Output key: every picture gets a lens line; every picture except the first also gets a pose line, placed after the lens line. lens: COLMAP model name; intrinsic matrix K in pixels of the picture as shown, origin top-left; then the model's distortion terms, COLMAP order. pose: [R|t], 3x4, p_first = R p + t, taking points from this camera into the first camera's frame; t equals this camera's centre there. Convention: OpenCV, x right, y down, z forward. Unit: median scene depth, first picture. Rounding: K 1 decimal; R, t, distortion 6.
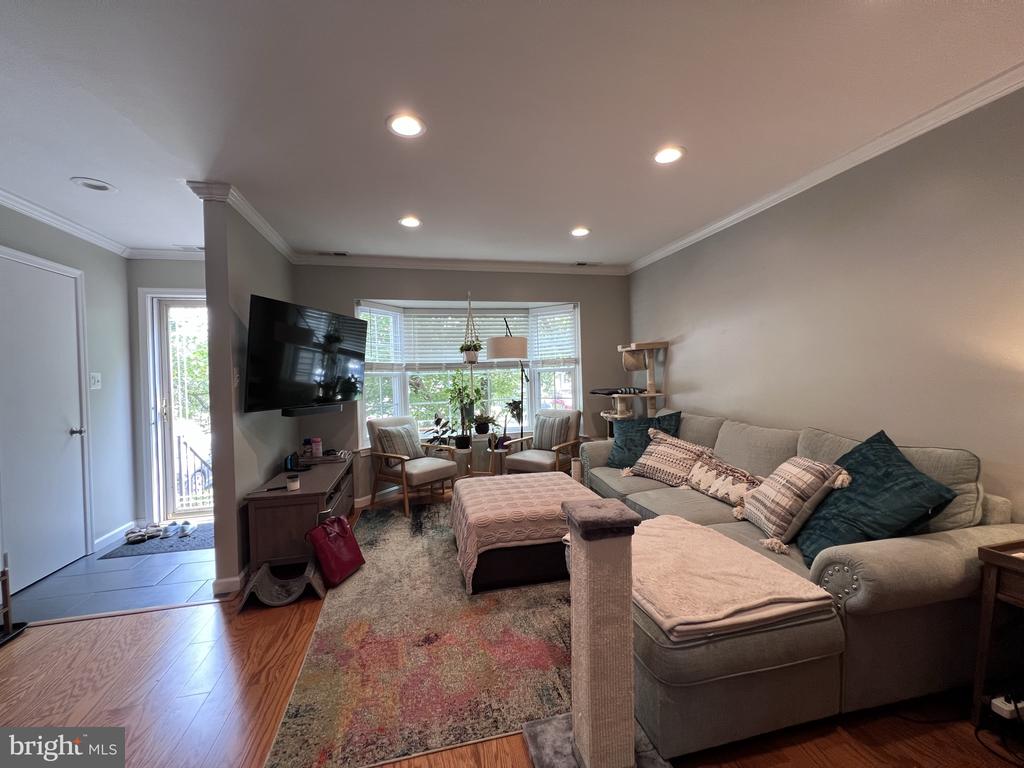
lens RADIAL K [[410.7, 0, 507.8], [0, 410.7, 385.4], [0, 0, 1]] dist [0.001043, 0.000262]
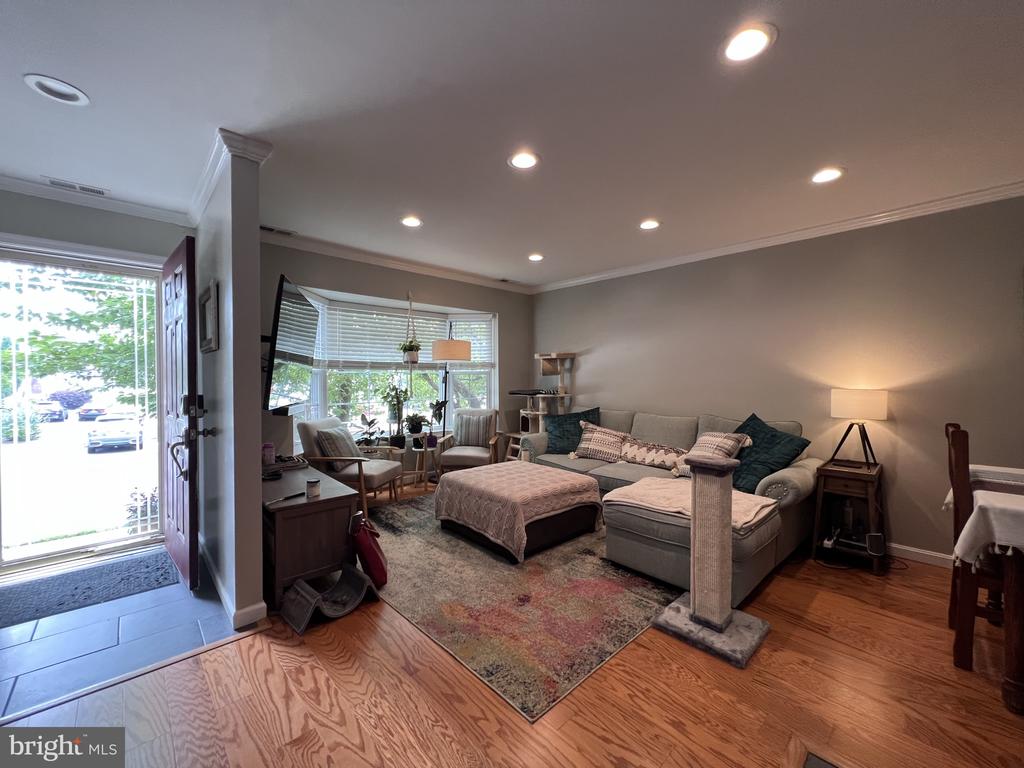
lens RADIAL K [[413.3, 0, 509.3], [0, 413.3, 386.8], [0, 0, 1]] dist [-0.000774, 0.000093]
pose [[0.868373, 0.015847, 0.495659, -0.459079], [-0.010976, 0.999859, -0.012737, 0.016710], [-0.495791, 0.005620, 0.868424, -0.001466]]
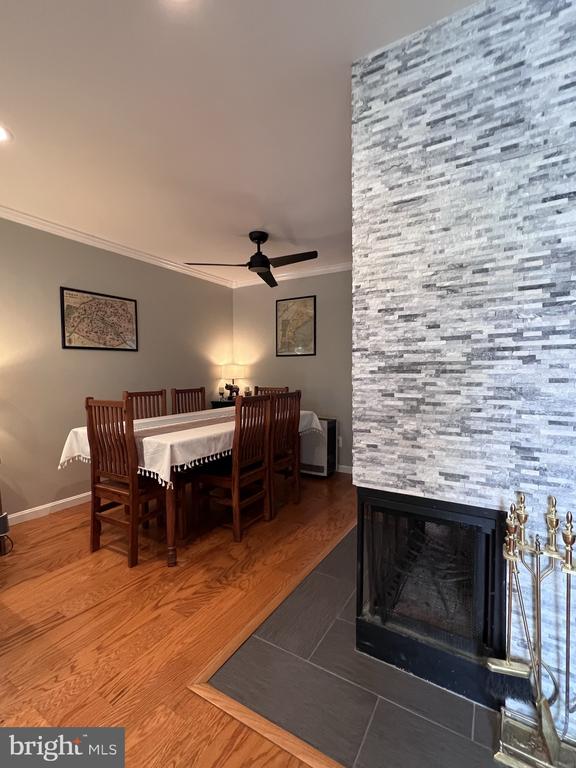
lens RADIAL K [[347.8, 0, 289.7], [0, 347.8, 382.1], [0, 0, 1]] dist [-0.002649, 0.001401]
pose [[-0.717629, 0.008371, 0.696375, -0.342824], [0.034292, 0.999140, 0.023329, 0.022900], [-0.695581, 0.040622, -0.717298, 0.395285]]
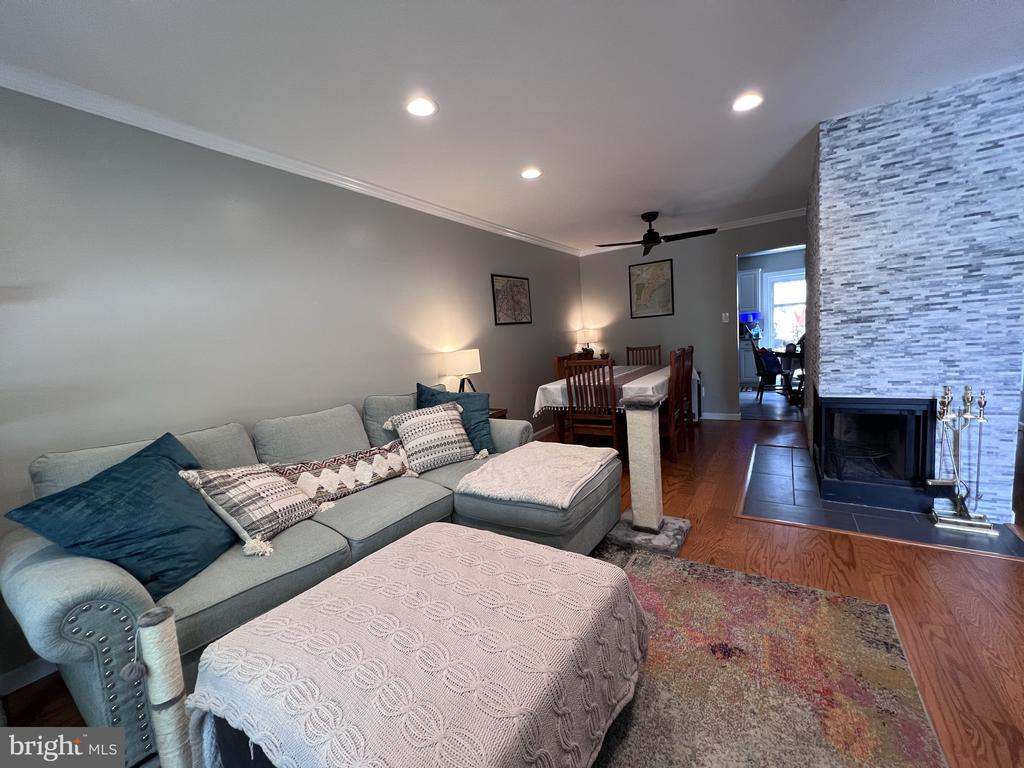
lens RADIAL K [[410.7, 0, 510.9], [0, 410.7, 380.6], [0, 0, 1]] dist [0.001043, 0.000262]
pose [[-0.684186, 0.002850, 0.729302, -0.273613], [0.107225, 0.989519, 0.096725, -0.009517], [-0.721382, 0.144377, -0.677320, 0.986276]]
